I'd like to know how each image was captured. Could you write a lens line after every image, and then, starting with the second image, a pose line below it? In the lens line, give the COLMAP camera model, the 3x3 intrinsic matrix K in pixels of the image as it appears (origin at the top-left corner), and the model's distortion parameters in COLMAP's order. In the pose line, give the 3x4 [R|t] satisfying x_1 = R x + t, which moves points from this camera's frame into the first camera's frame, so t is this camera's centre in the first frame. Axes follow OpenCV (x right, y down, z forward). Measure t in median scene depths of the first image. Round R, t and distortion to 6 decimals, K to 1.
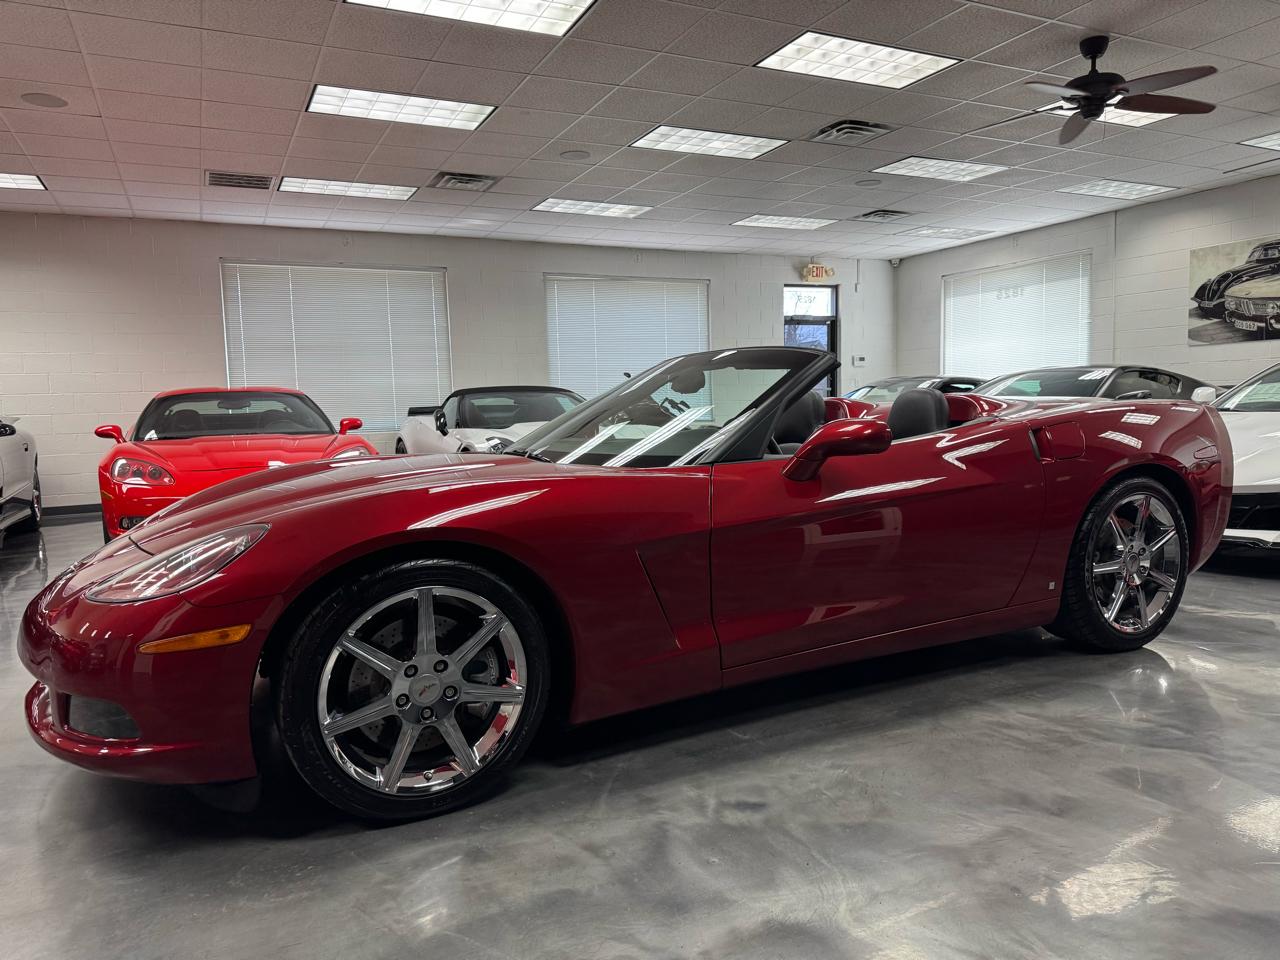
lens RADIAL K [[905.0, 0, 647.1], [0, 905.0, 493.6], [0, 0, 1]] dist [0.029848, -0.027637]
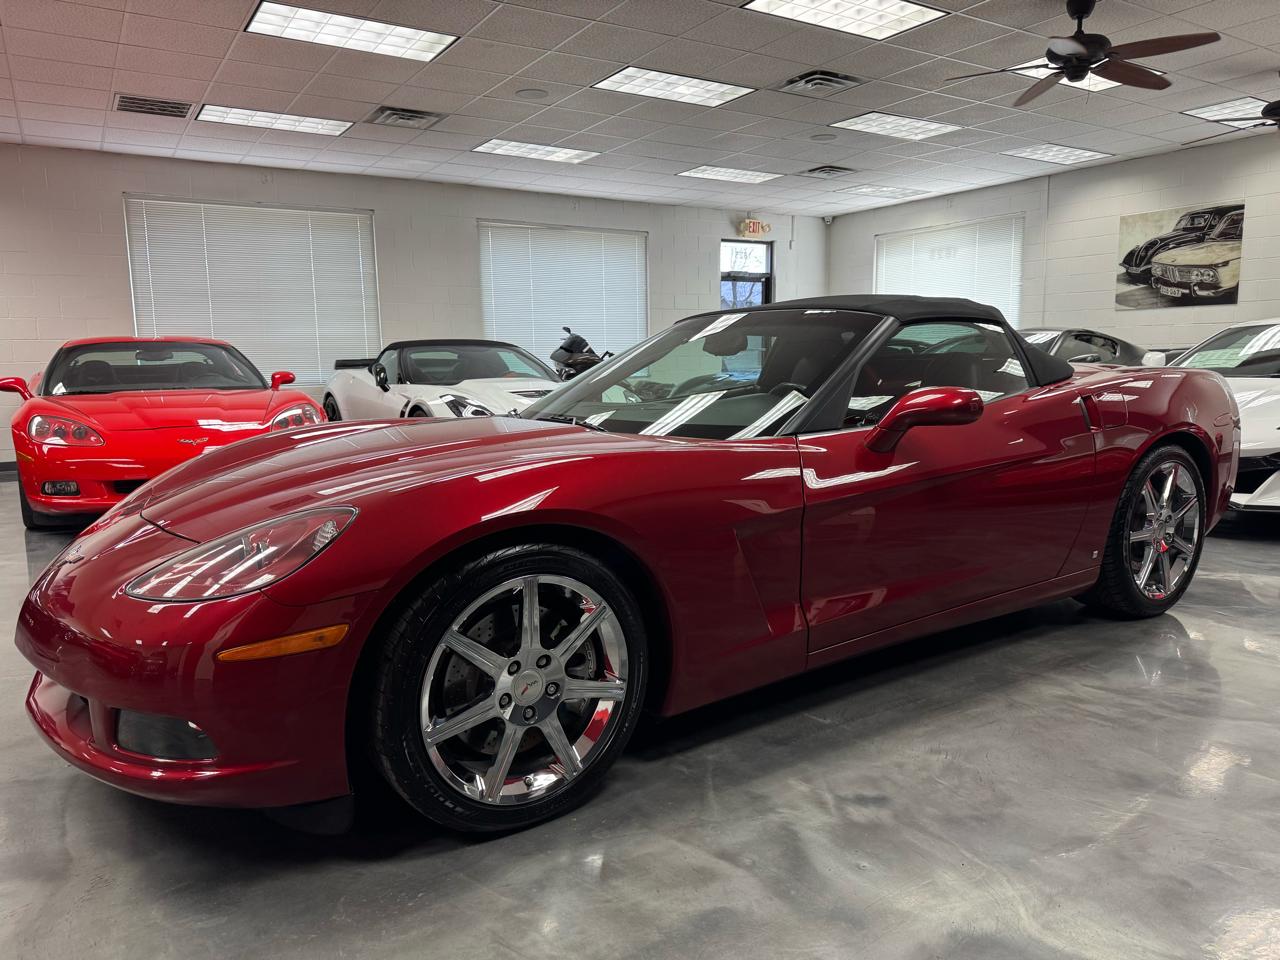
lens RADIAL K [[905.0, 0, 652.0], [0, 905.0, 491.9], [0, 0, 1]] dist [0.029848, -0.027637]
pose [[0.993496, -0.004023, 0.113799, -0.078414], [-0.001488, 0.998832, 0.048304, -0.007877], [-0.113860, -0.048159, 0.992329, 0.036114]]
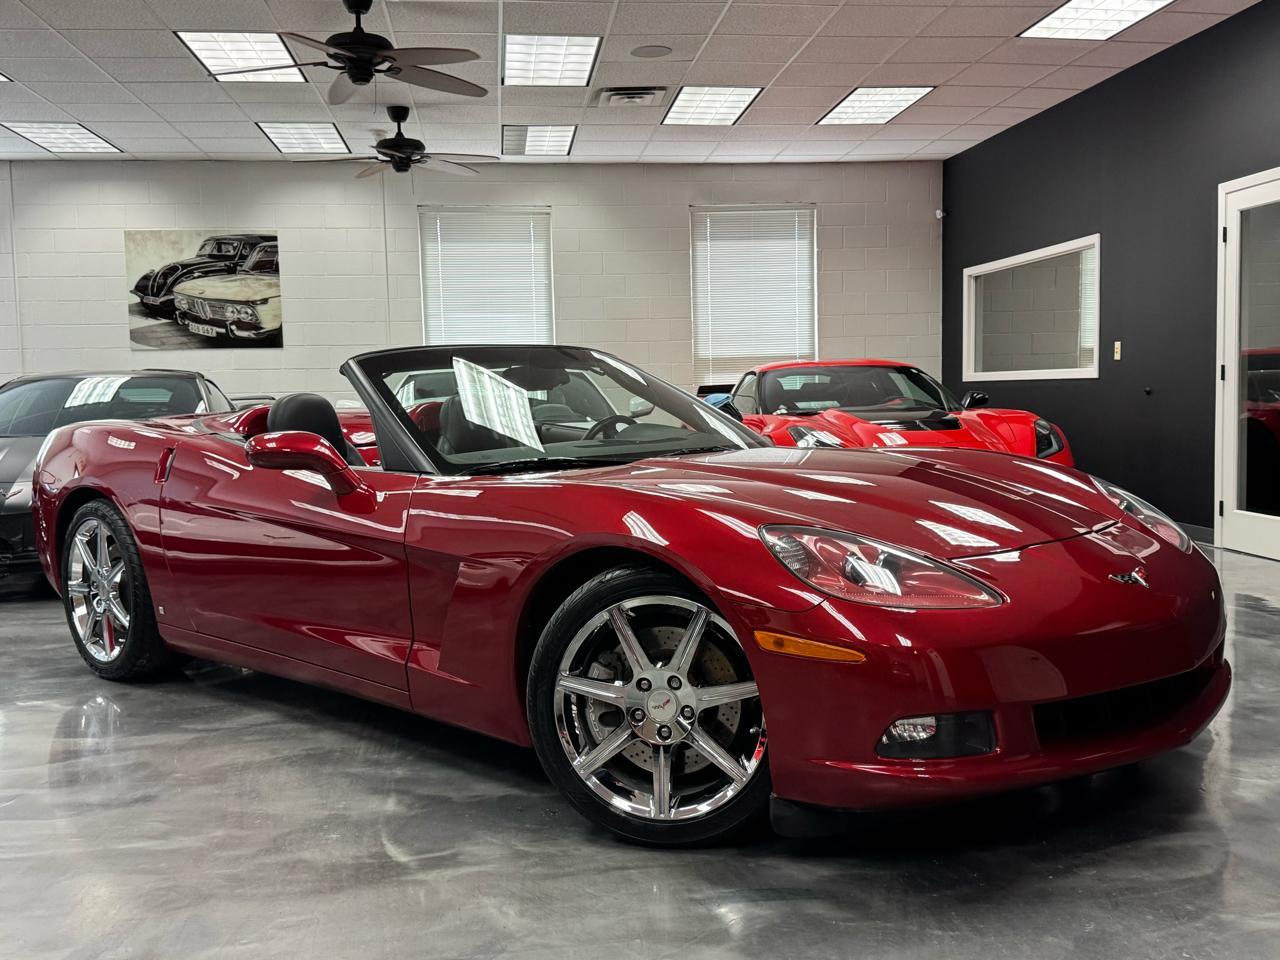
lens RADIAL K [[1281.0, 0, 635.8], [0, 1281.0, 480.0], [0, 0, 1]] dist [0.037942, 0.000000]
pose [[0.355266, -0.043720, 0.933742, -0.495354], [0.102032, 0.994751, 0.007756, -0.020583], [-0.929180, 0.092516, 0.357862, 0.320087]]
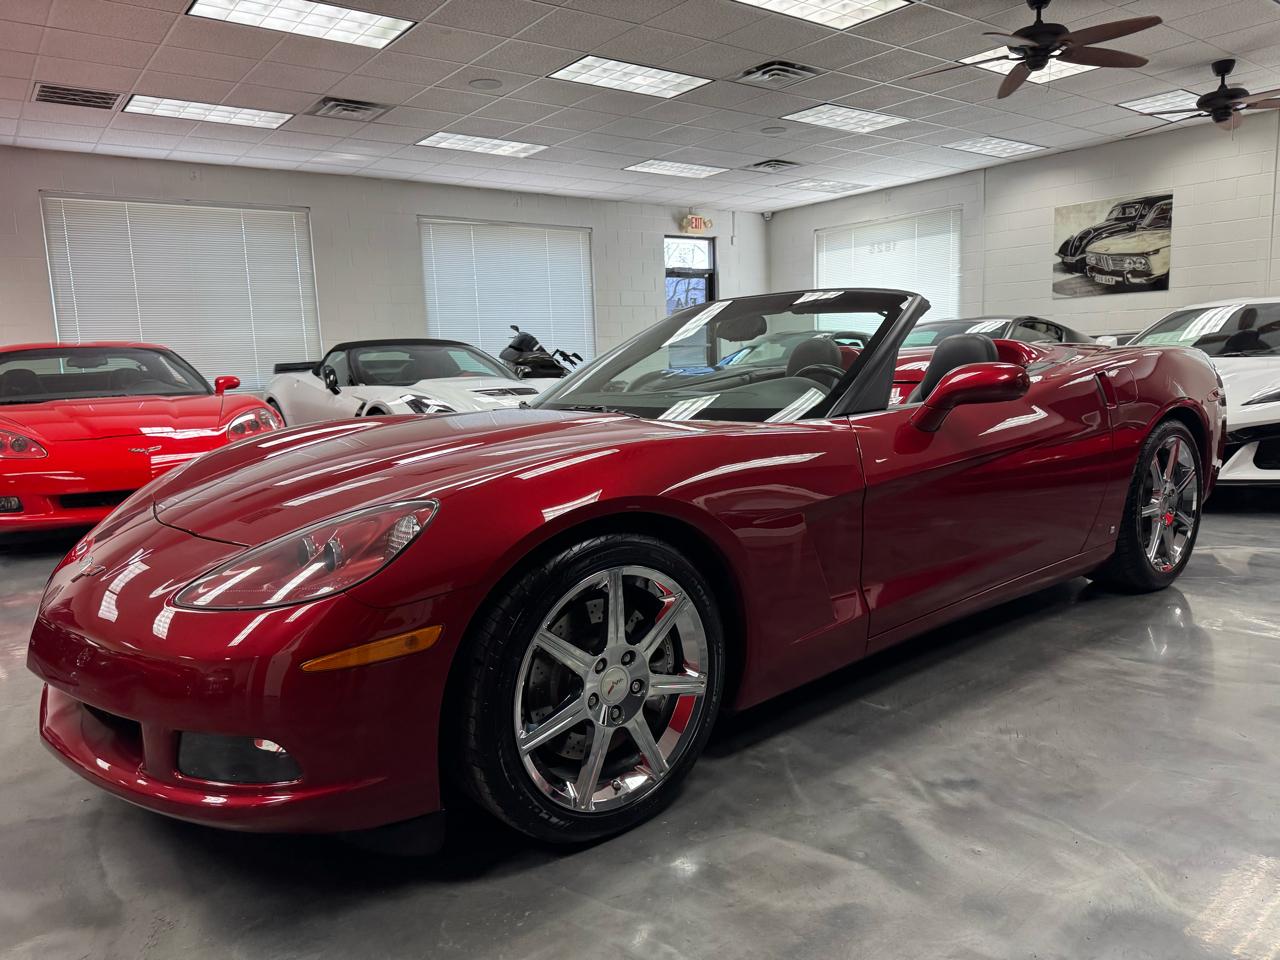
lens RADIAL K [[905.0, 0, 656.1], [0, 905.0, 493.6], [0, 0, 1]] dist [0.029848, -0.027637]
pose [[0.979907, -0.038390, 0.195725, -0.128693], [0.028994, 0.998296, 0.050646, -0.002474], [-0.197336, -0.043954, 0.979350, 0.059261]]
